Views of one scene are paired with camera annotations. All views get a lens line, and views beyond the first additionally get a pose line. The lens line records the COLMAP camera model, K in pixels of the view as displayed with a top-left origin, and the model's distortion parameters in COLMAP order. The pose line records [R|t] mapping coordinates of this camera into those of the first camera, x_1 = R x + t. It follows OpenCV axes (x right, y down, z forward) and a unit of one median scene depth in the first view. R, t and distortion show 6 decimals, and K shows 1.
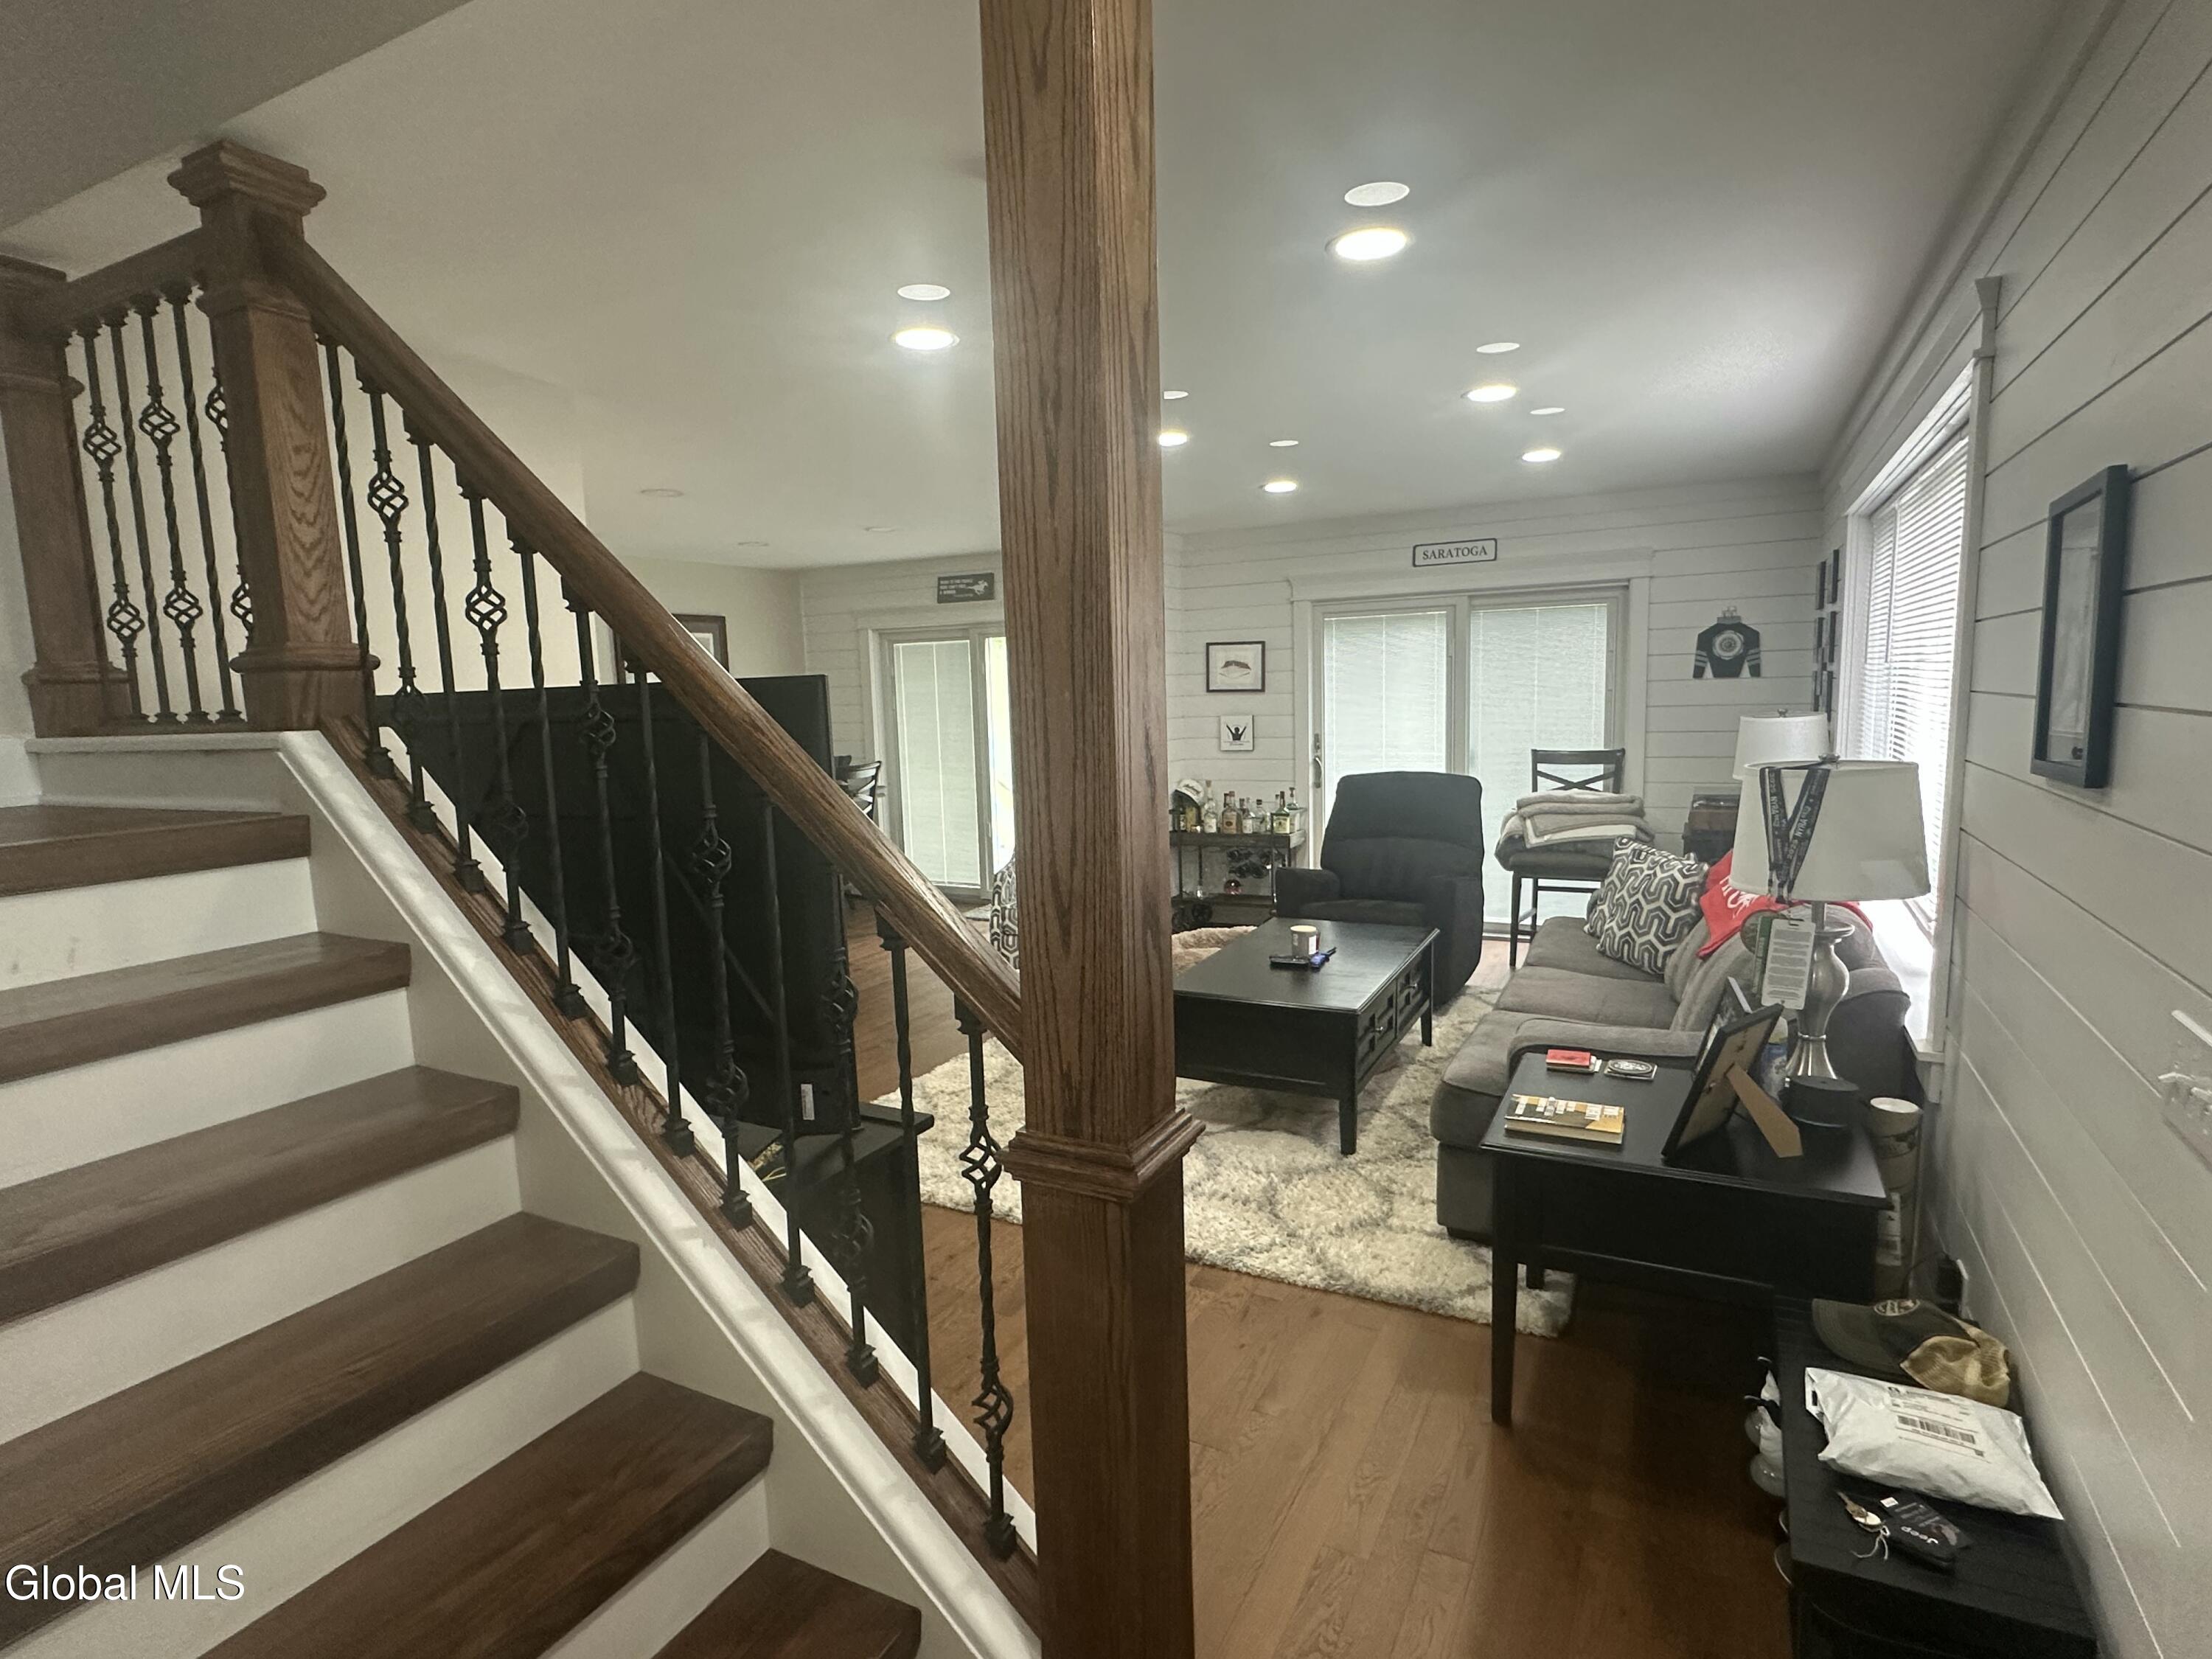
lens RADIAL K [[1150.6, 0, 1104.9], [0, 1150.6, 835.8], [0, 0, 1]] dist [0.012507, -0.000237]
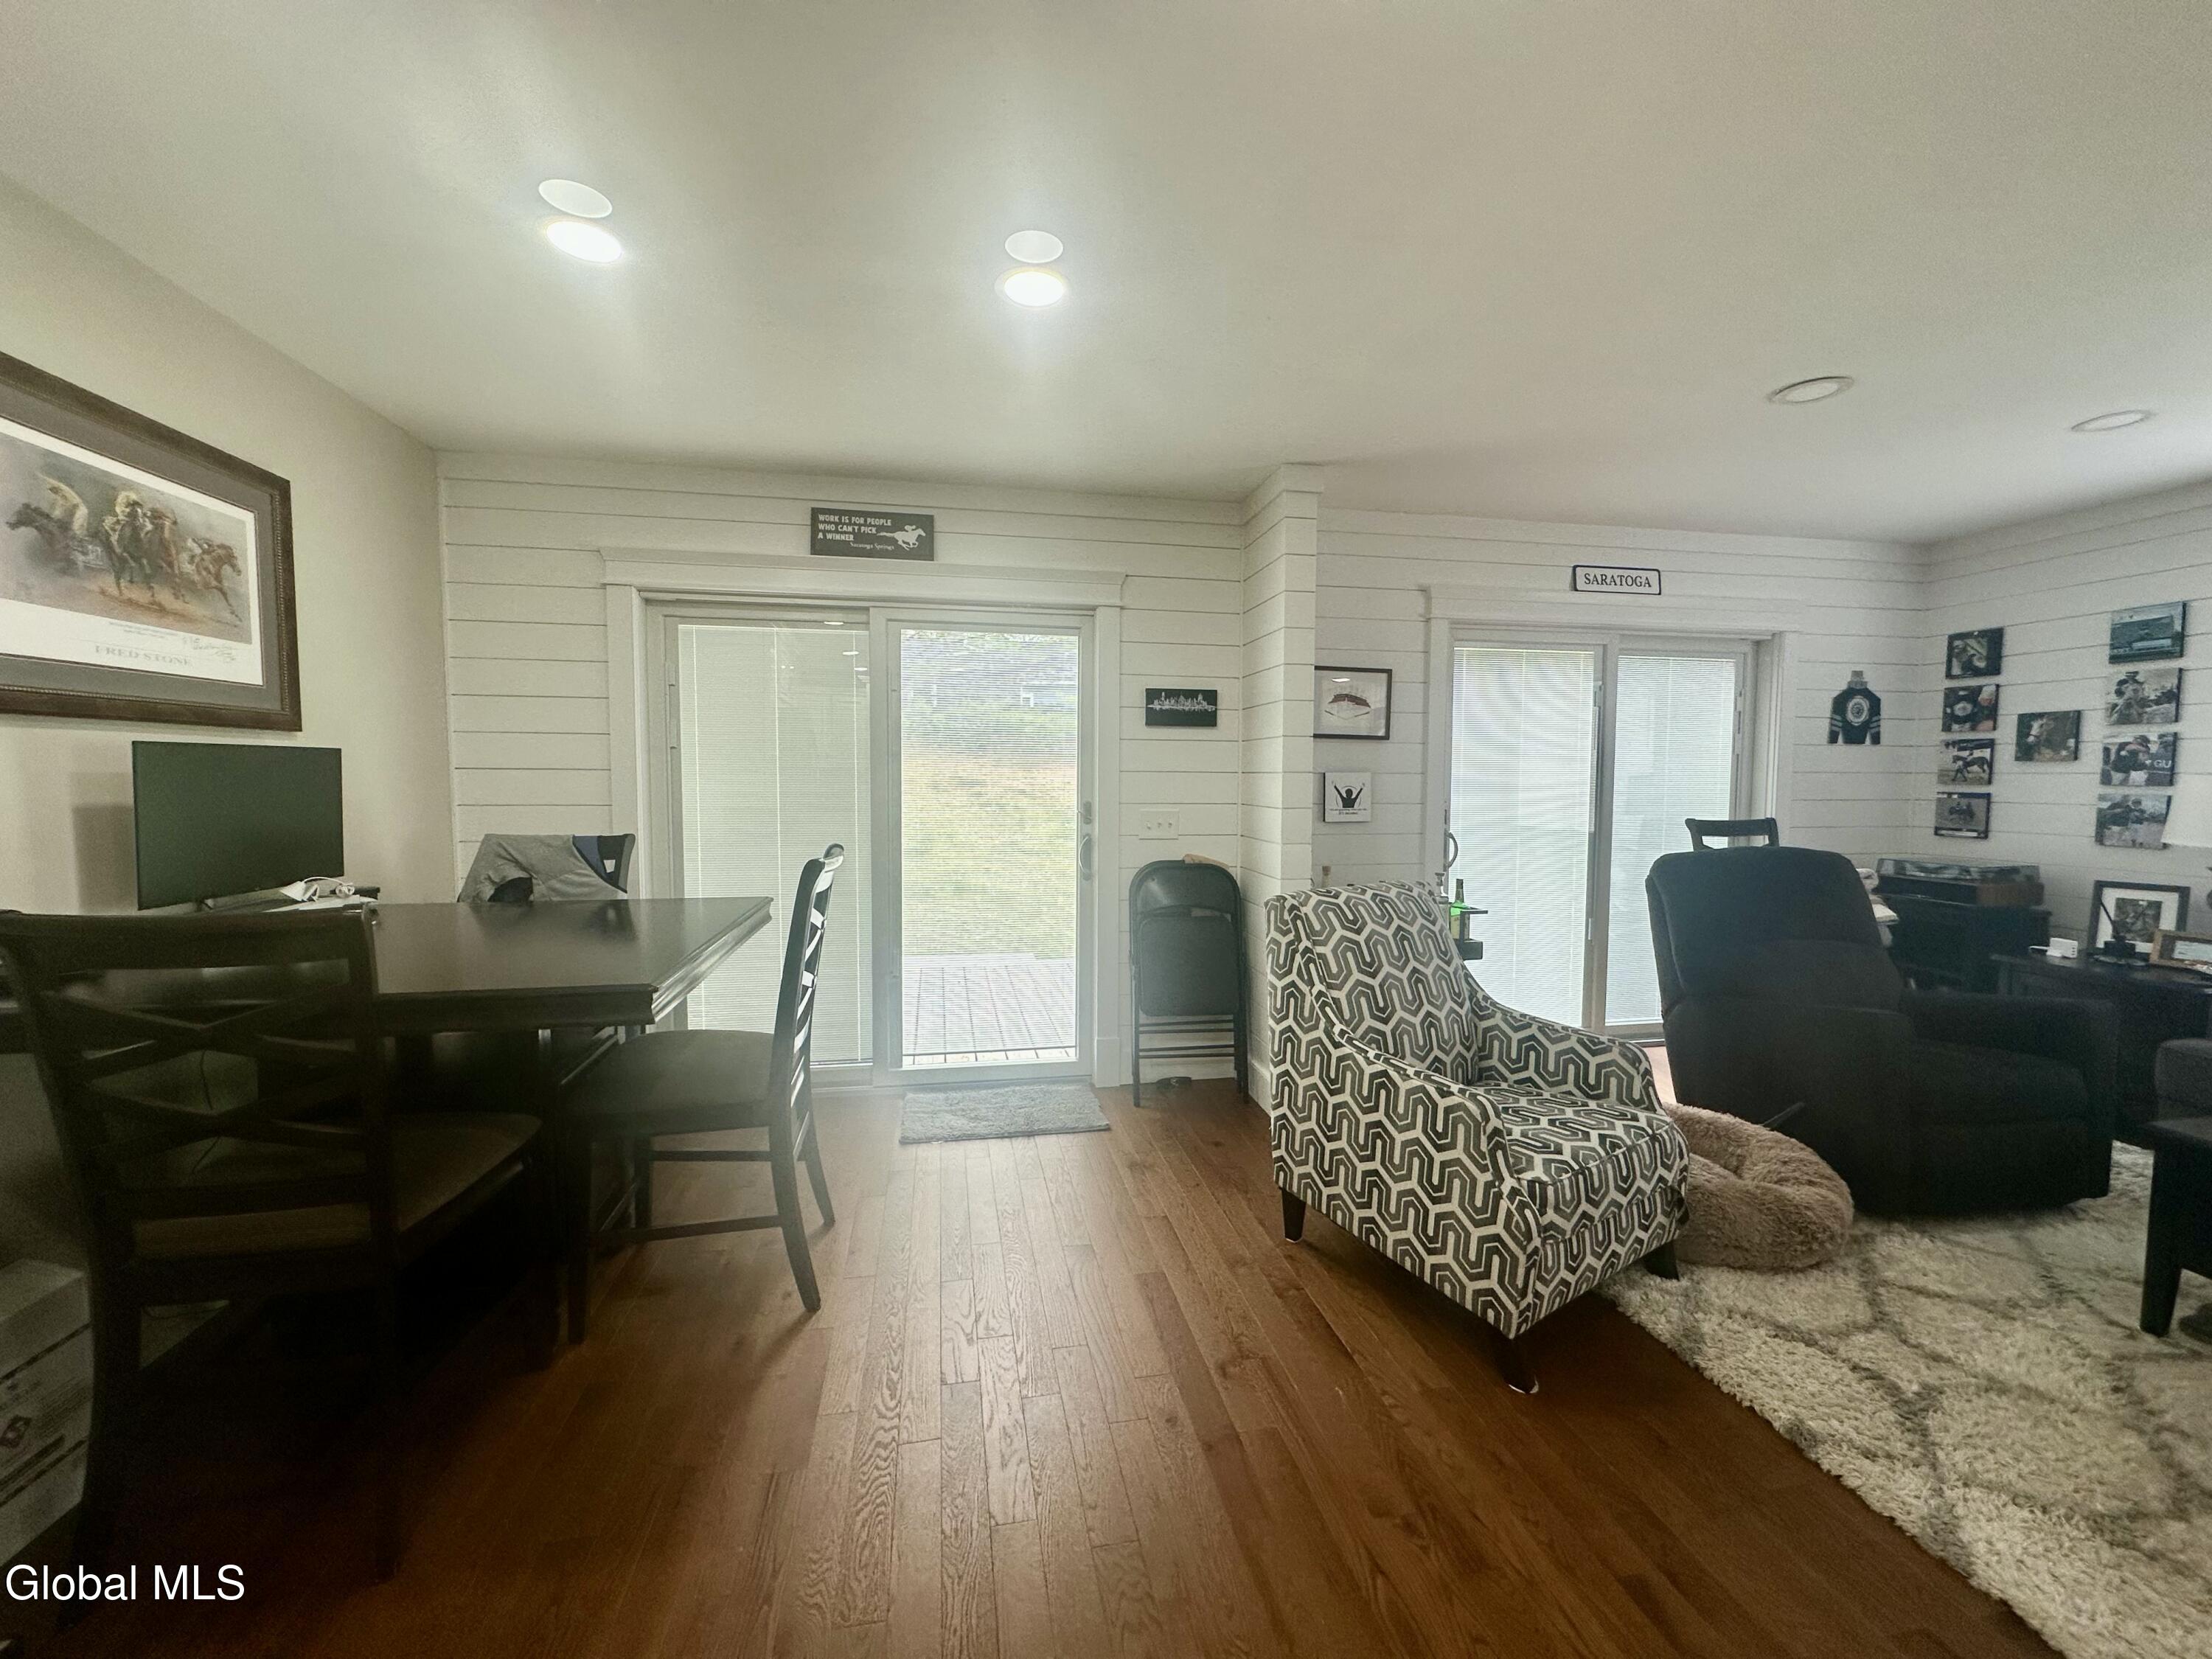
lens RADIAL K [[885.2, 0, 1103.7], [0, 885.2, 819.0], [0, 0, 1]] dist [-0.000131, 0.000309]
pose [[0.779027, 0.000419, 0.626991, -0.281030], [0.051798, 0.996538, -0.065024, -0.040645], [-0.624848, 0.083132, 0.776308, 0.563296]]
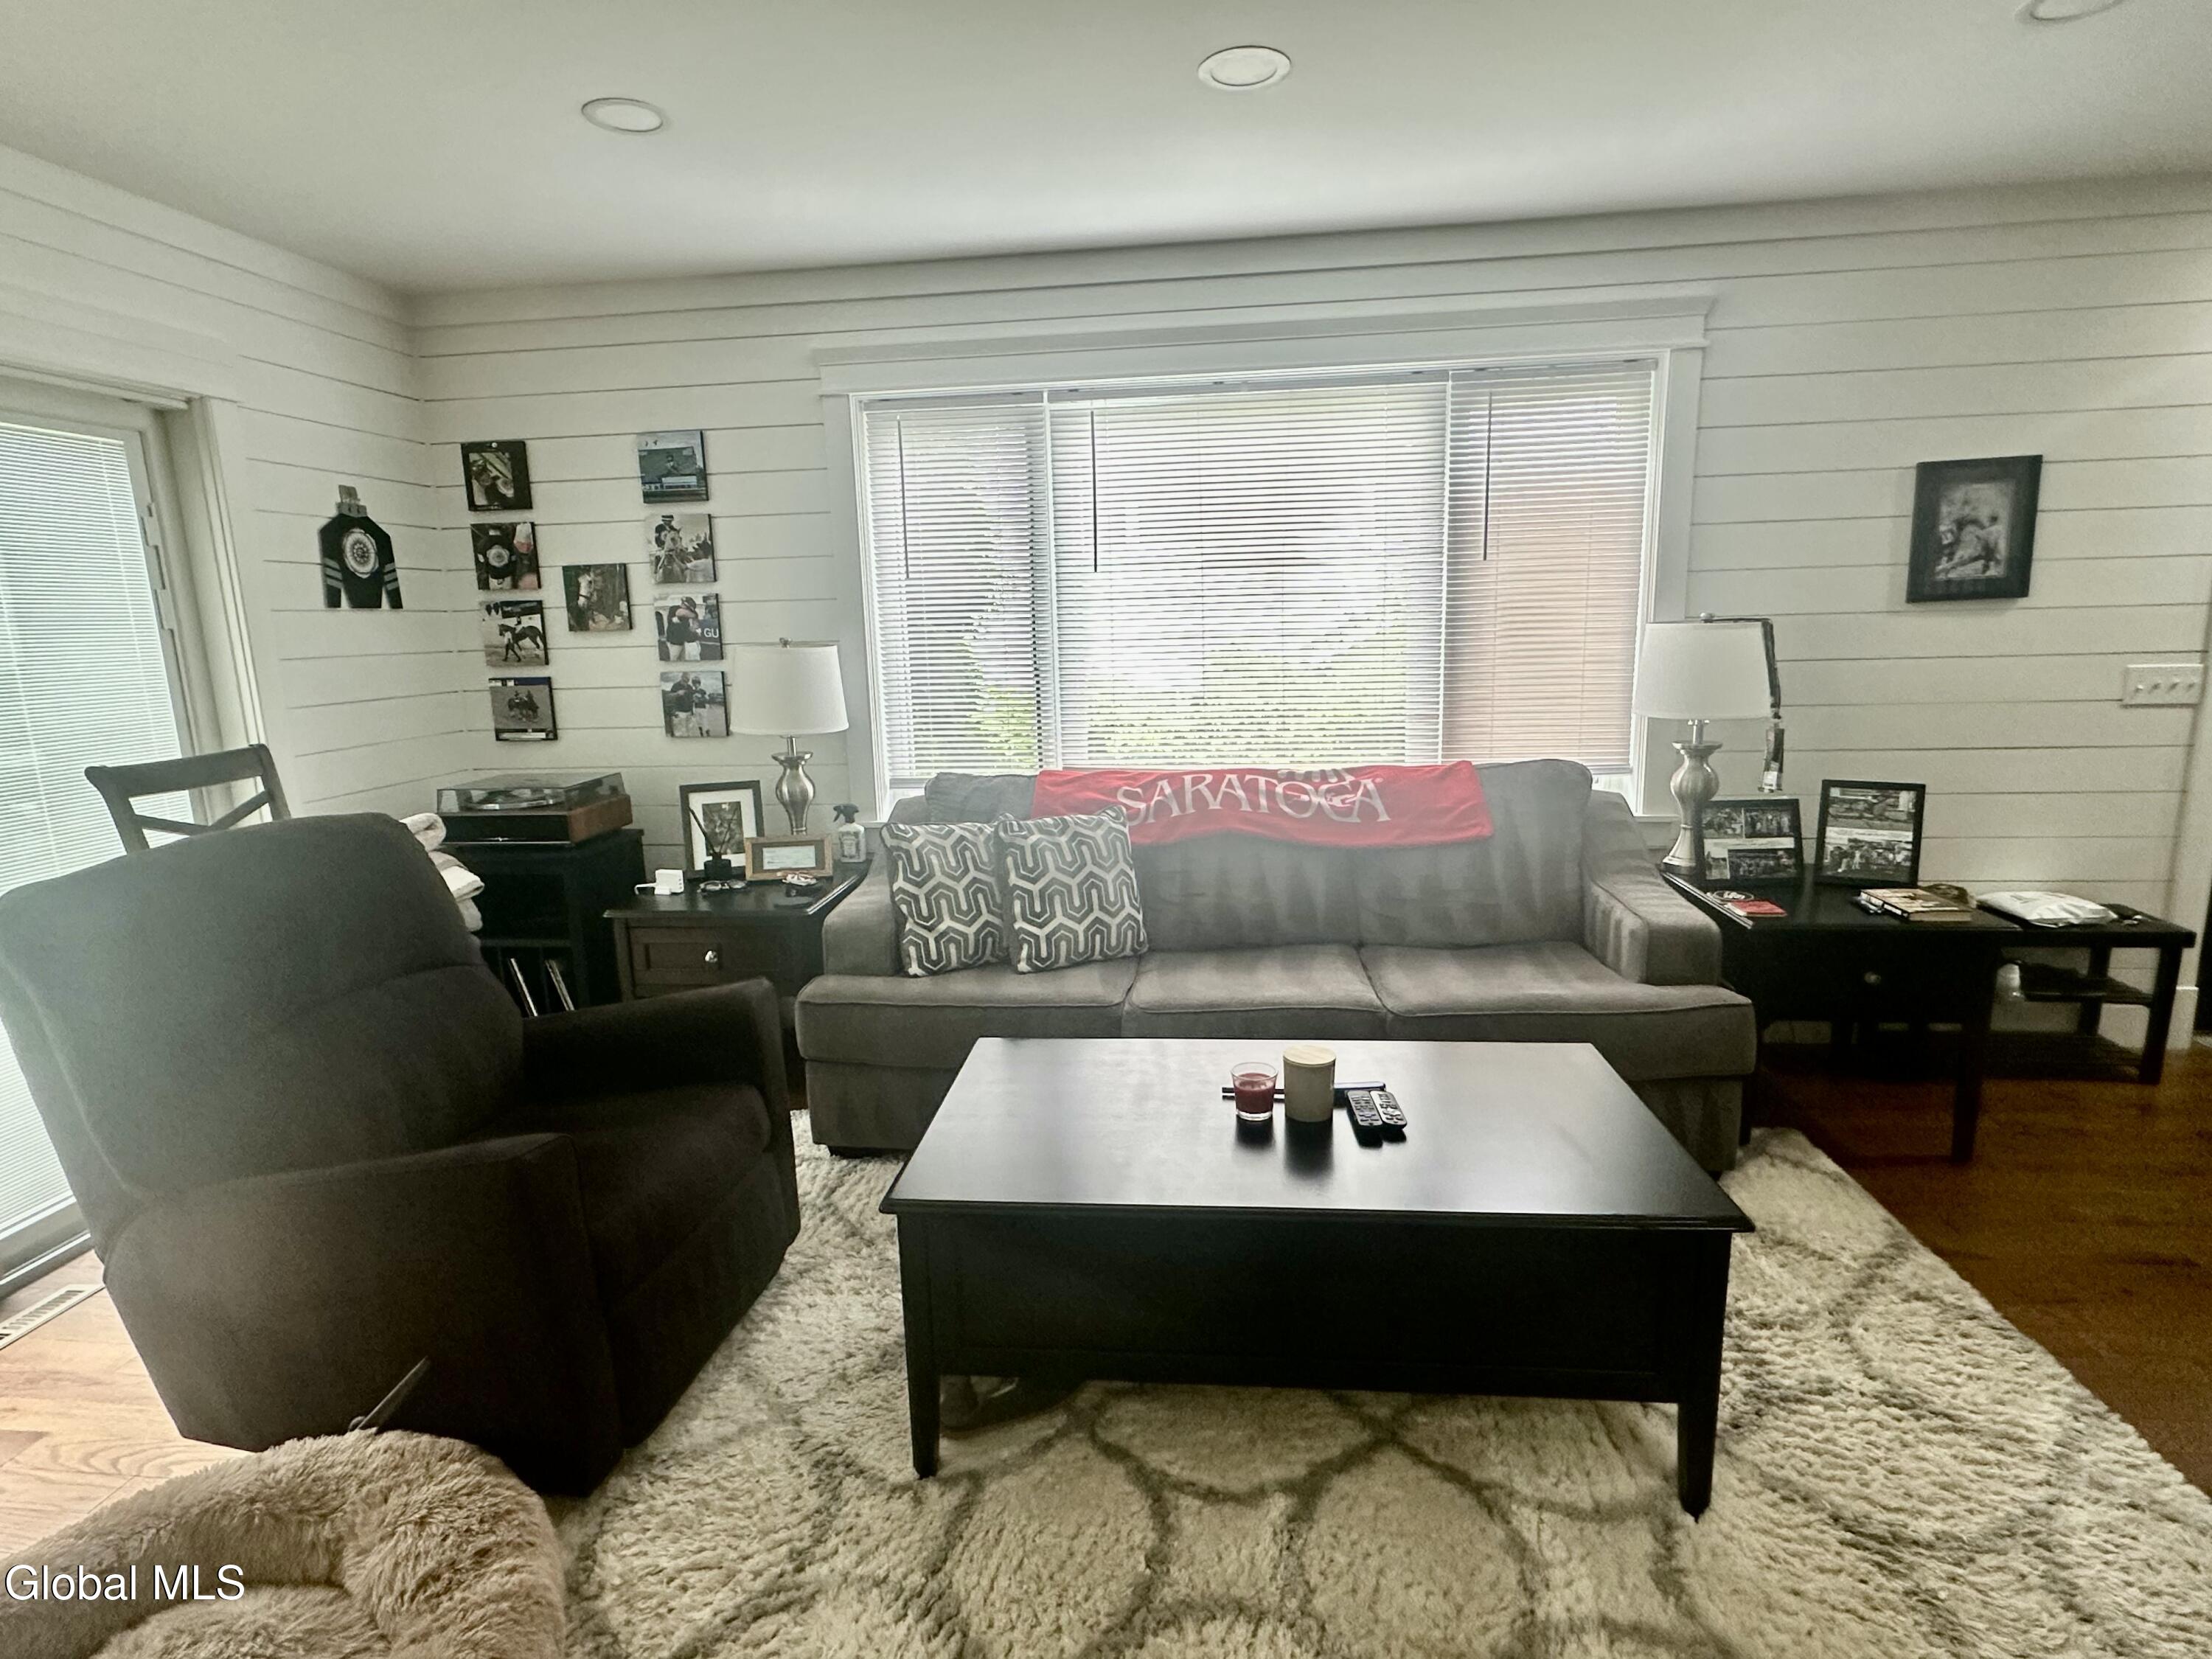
lens RADIAL K [[1150.6, 0, 1099.5], [0, 1150.6, 829.0], [0, 0, 1]] dist [0.012507, -0.000237]
pose [[-0.364593, -0.131286, 0.921865, -0.111790], [0.157864, 0.966965, 0.200143, -0.059476], [-0.917688, 0.218500, -0.331824, 0.599247]]
